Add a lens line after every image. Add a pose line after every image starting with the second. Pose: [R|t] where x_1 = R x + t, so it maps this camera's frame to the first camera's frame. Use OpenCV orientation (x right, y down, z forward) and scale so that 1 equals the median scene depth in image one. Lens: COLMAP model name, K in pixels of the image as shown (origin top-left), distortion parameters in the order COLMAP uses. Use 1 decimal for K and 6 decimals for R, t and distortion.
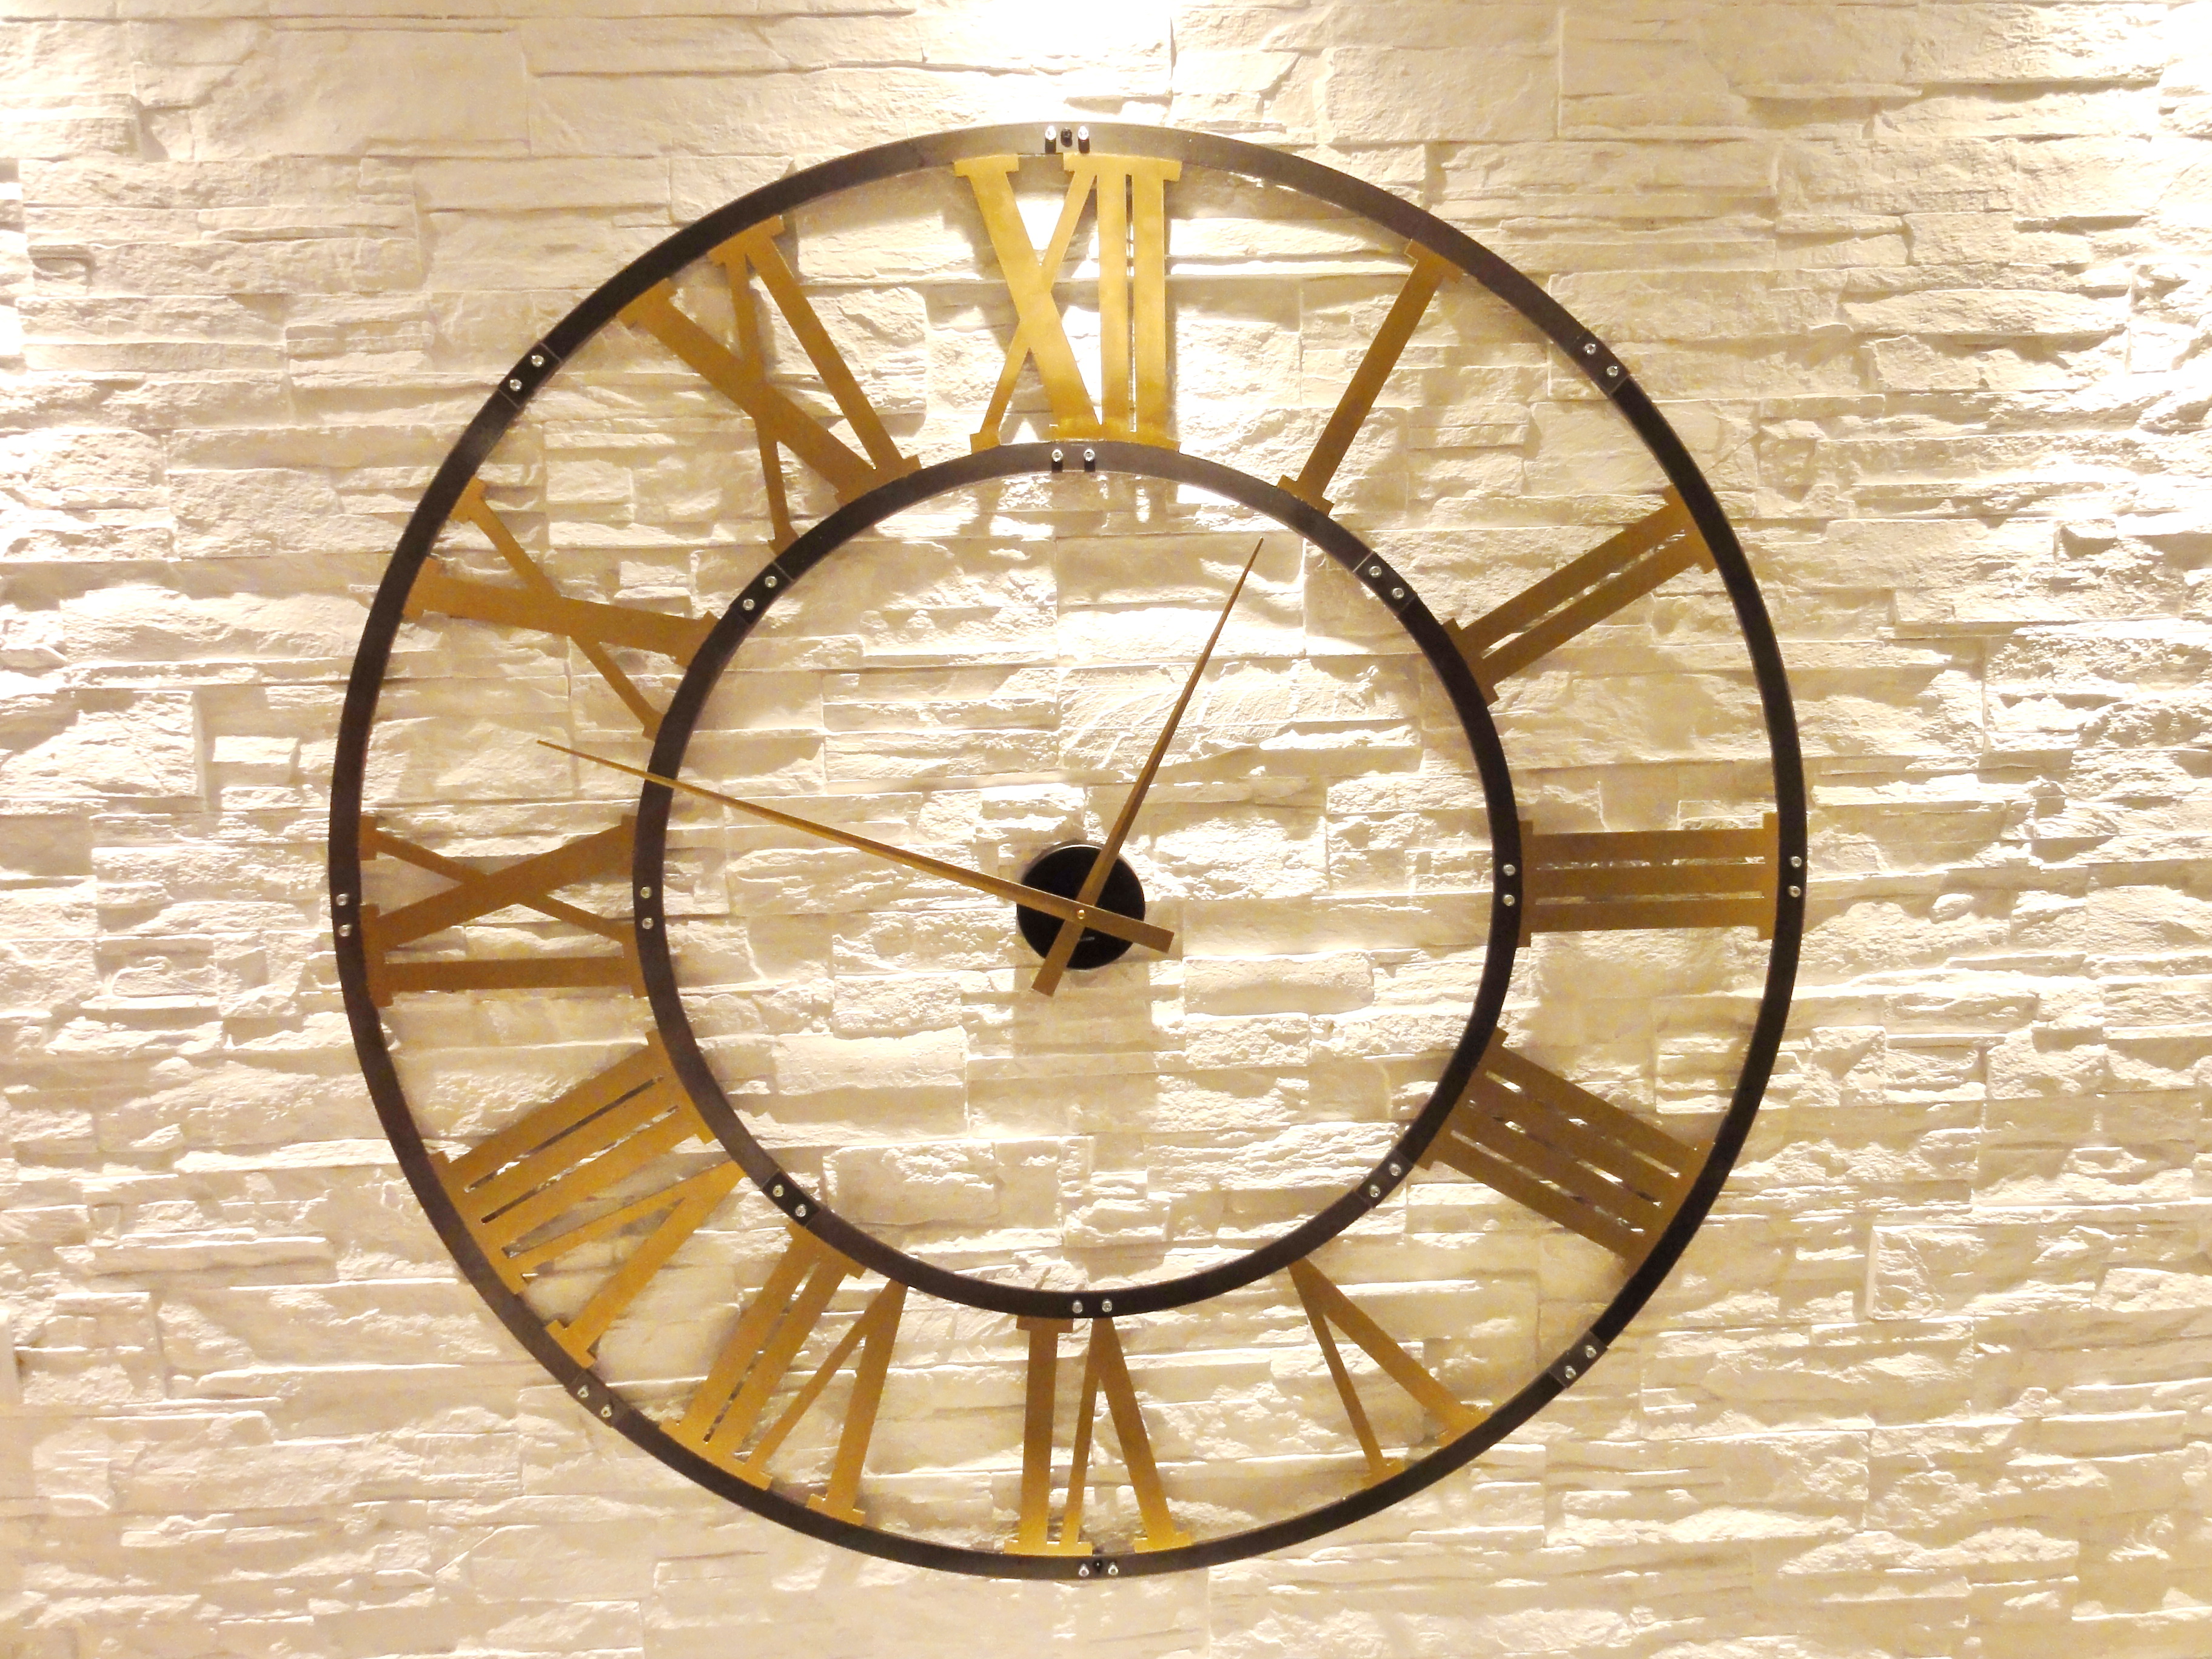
lens RADIAL K [[1555.2, 0, 1116.0], [0, 1555.2, 835.6], [0, 0, 1]] dist [-0.010379, 0.009509]
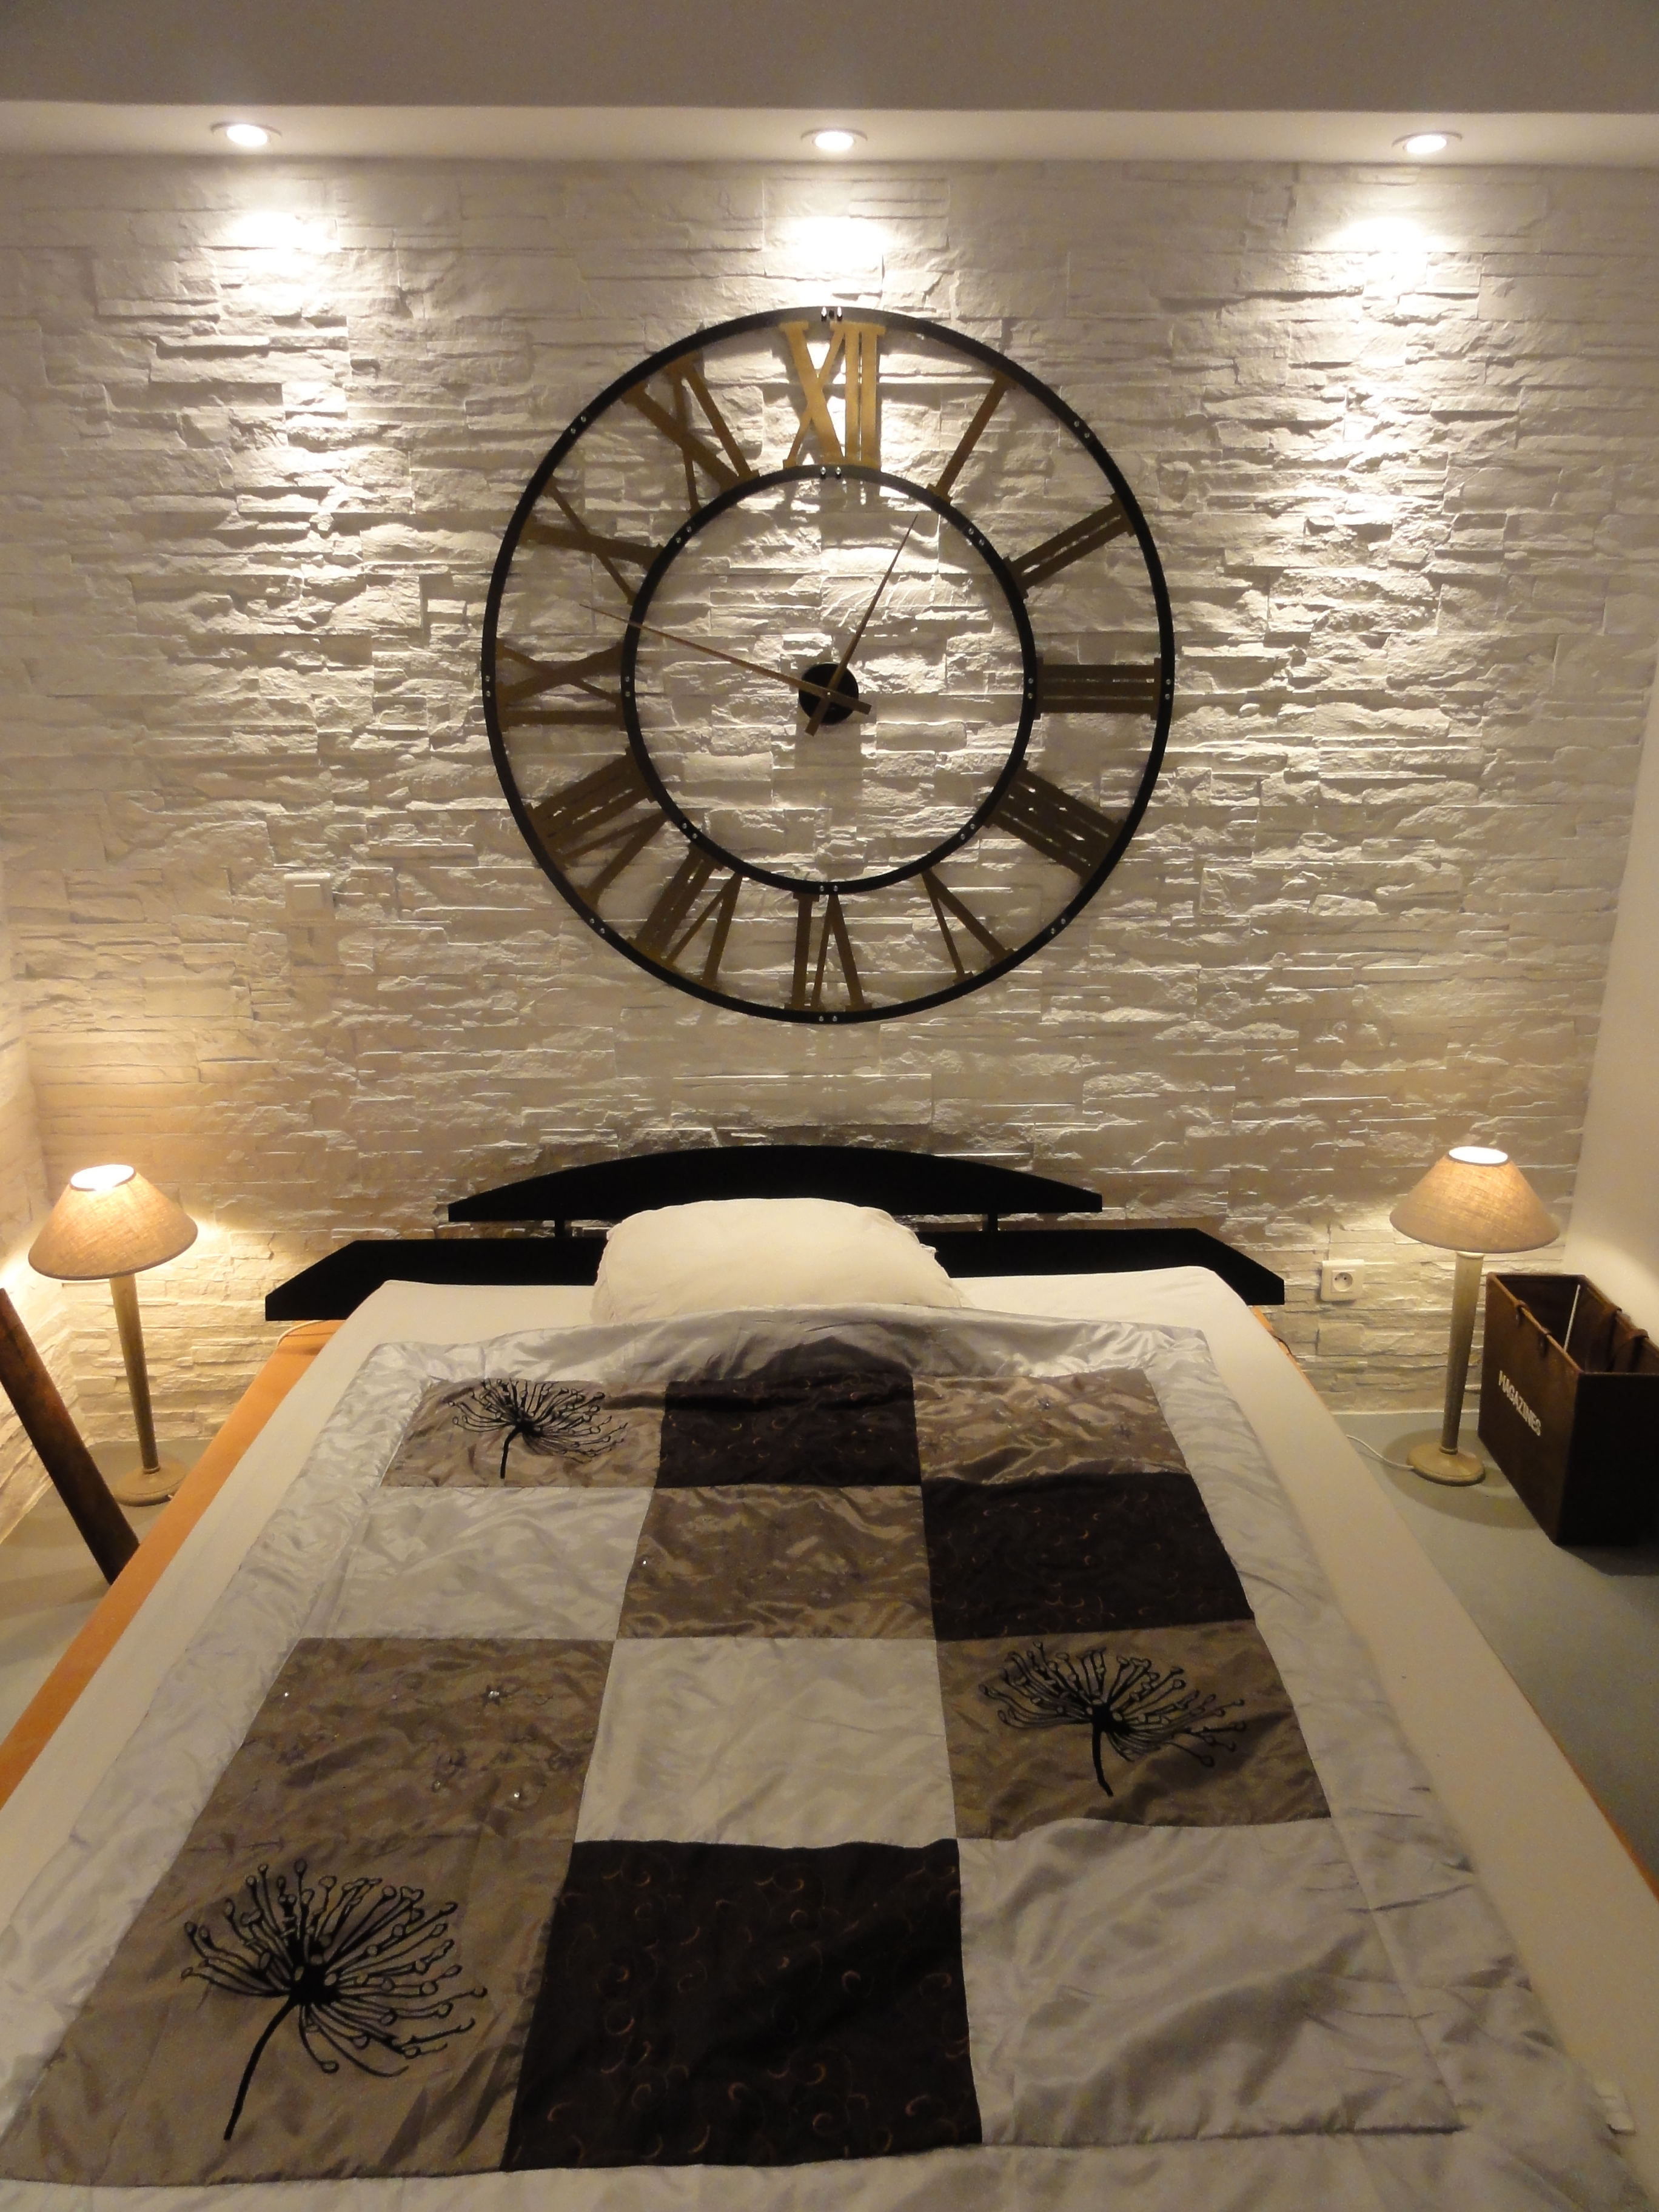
lens RADIAL K [[1555.2, 0, 829.9], [0, 1555.2, 1110.1], [0, 0, 1]] dist [-0.010379, 0.009509]
pose [[0.999475, 0.029557, -0.013299, 0.024452], [-0.026961, 0.985921, 0.165024, 0.255280], [0.017989, -0.164579, 0.986200, -1.187805]]
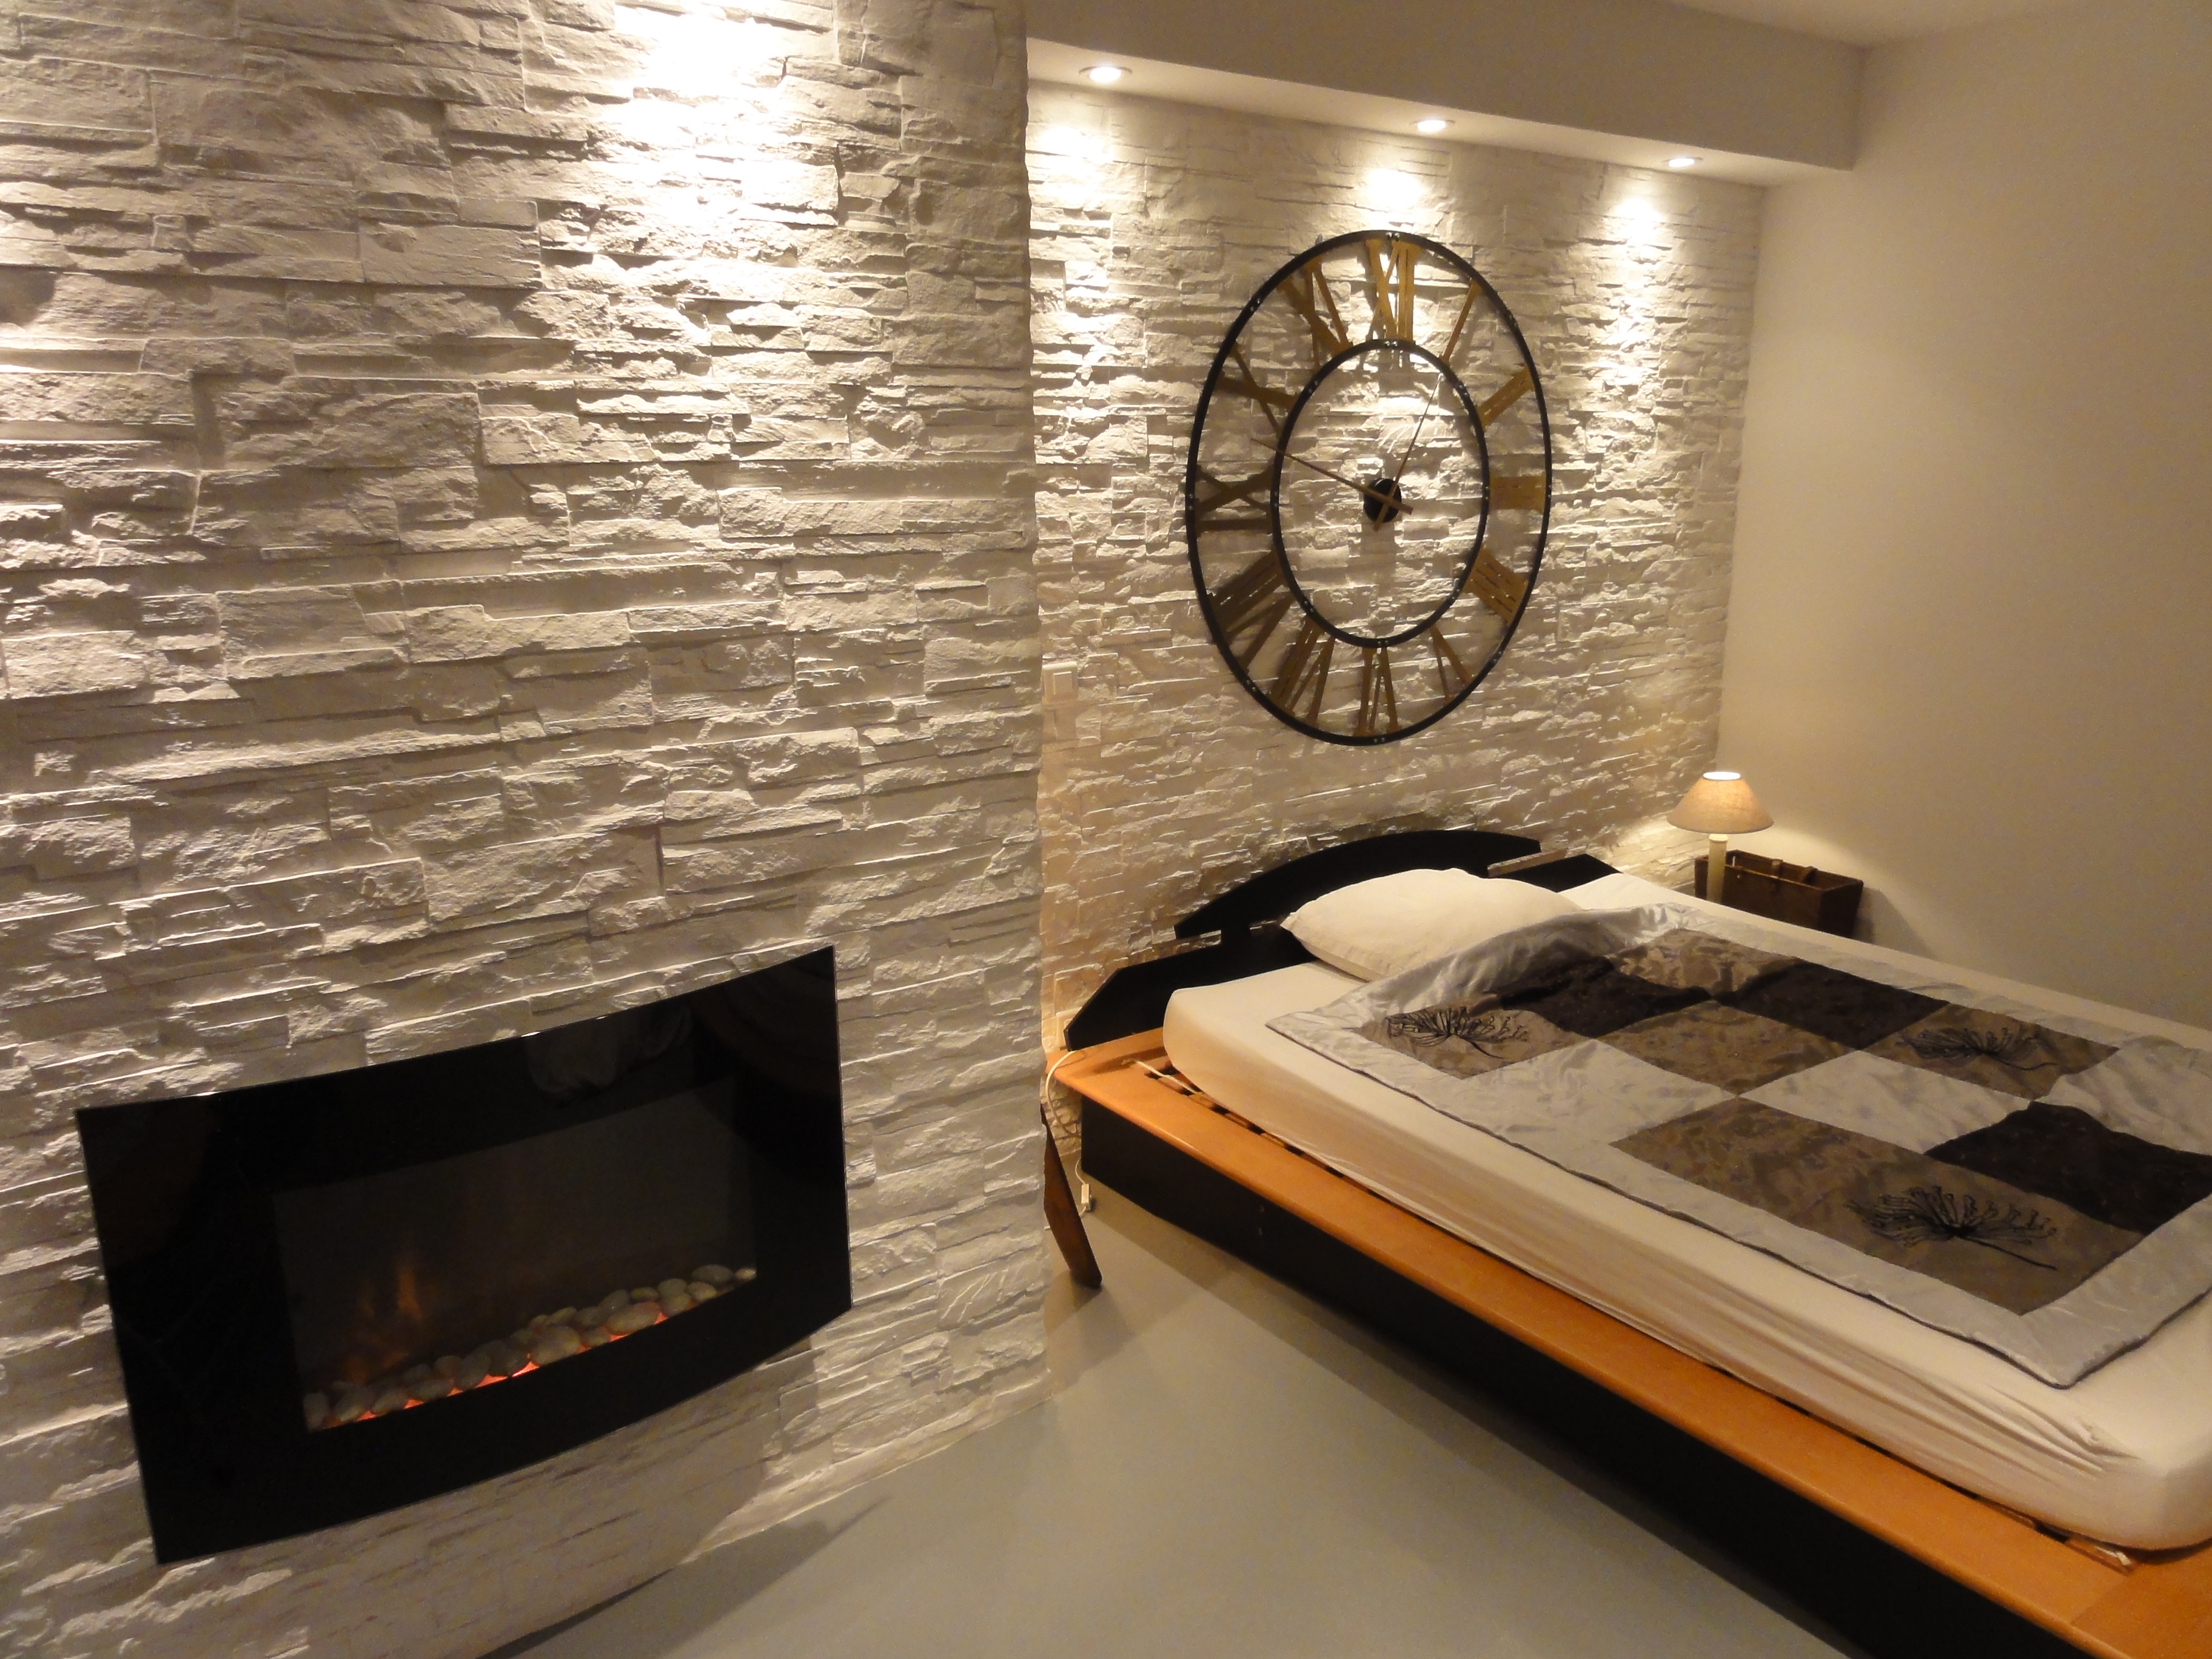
lens RADIAL K [[1555.2, 0, 1104.4], [0, 1555.2, 827.4], [0, 0, 1]] dist [-0.010379, 0.009509]
pose [[0.845598, -0.112311, 0.521871, -2.052119], [0.063909, 0.991885, 0.109910, 0.298837], [-0.529980, -0.059588, 0.845914, -1.227133]]
